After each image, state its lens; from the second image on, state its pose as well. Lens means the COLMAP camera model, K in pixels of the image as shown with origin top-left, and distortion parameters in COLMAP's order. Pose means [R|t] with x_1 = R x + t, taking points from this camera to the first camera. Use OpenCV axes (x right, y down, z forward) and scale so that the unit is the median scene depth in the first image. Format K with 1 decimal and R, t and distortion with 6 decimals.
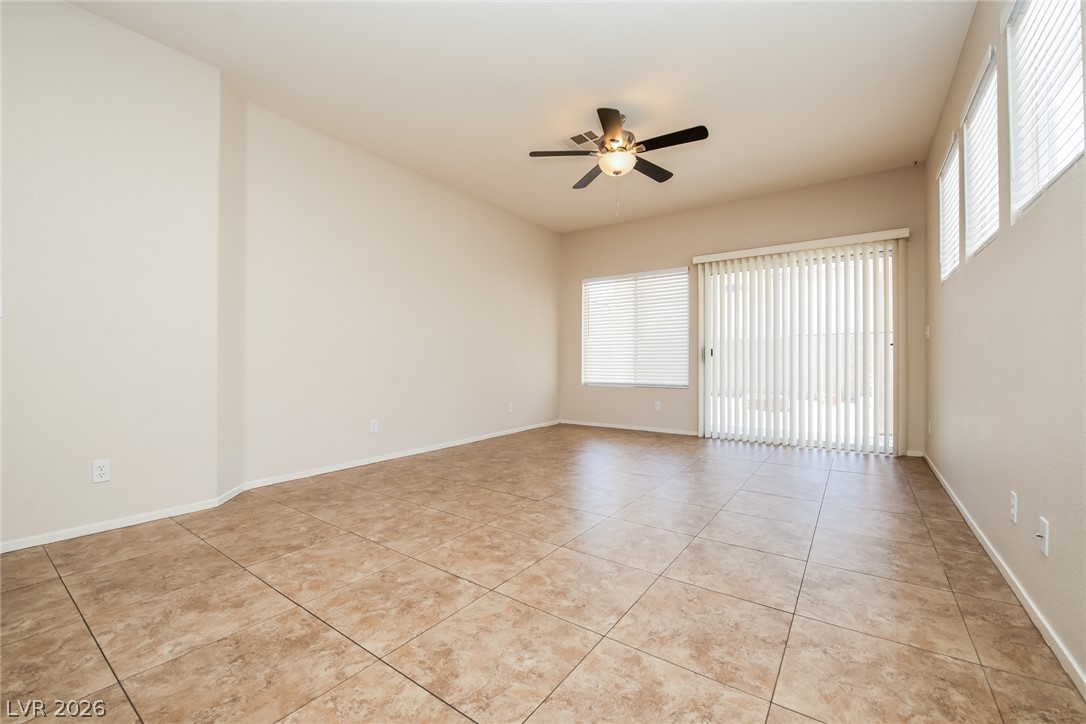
lens RADIAL K [[449.2, 0, 556.5], [0, 449.2, 357.1], [0, 0, 1]] dist [-0.010440, -0.000197]
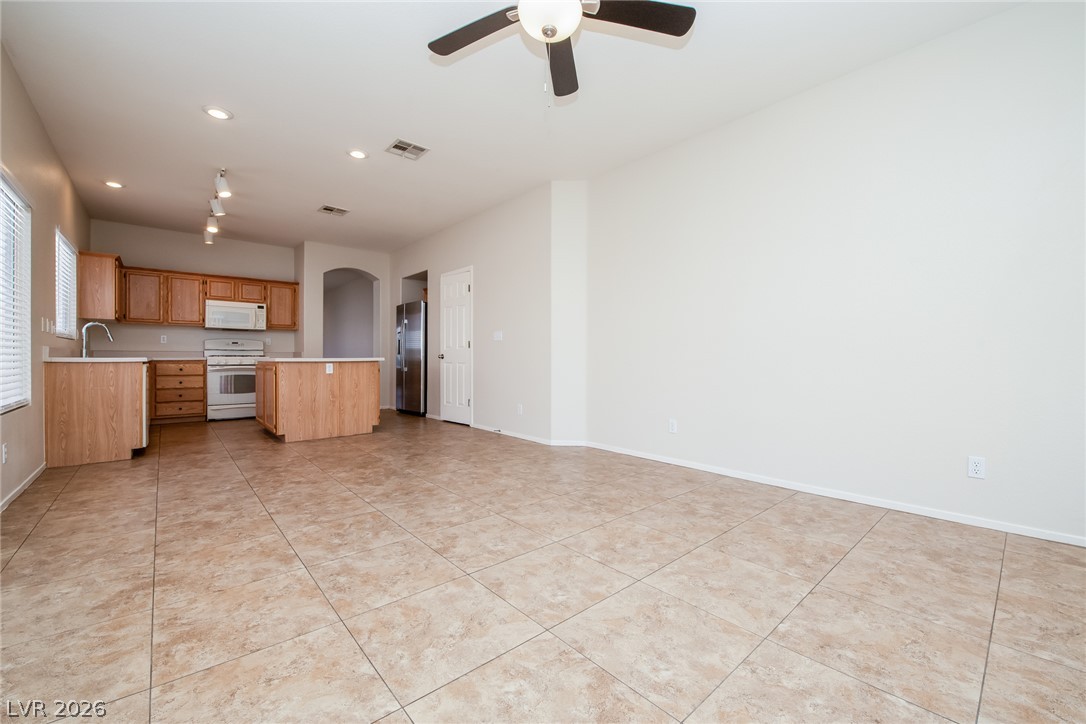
lens RADIAL K [[439.4, 0, 543.0], [0, 439.4, 359.1], [0, 0, 1]] dist [-0.014950, -0.000860]
pose [[-0.256870, 0.002762, -0.966442, 1.010225], [0.002463, 0.999995, 0.002203, 0.009035], [0.966443, -0.001814, -0.256876, 1.680897]]
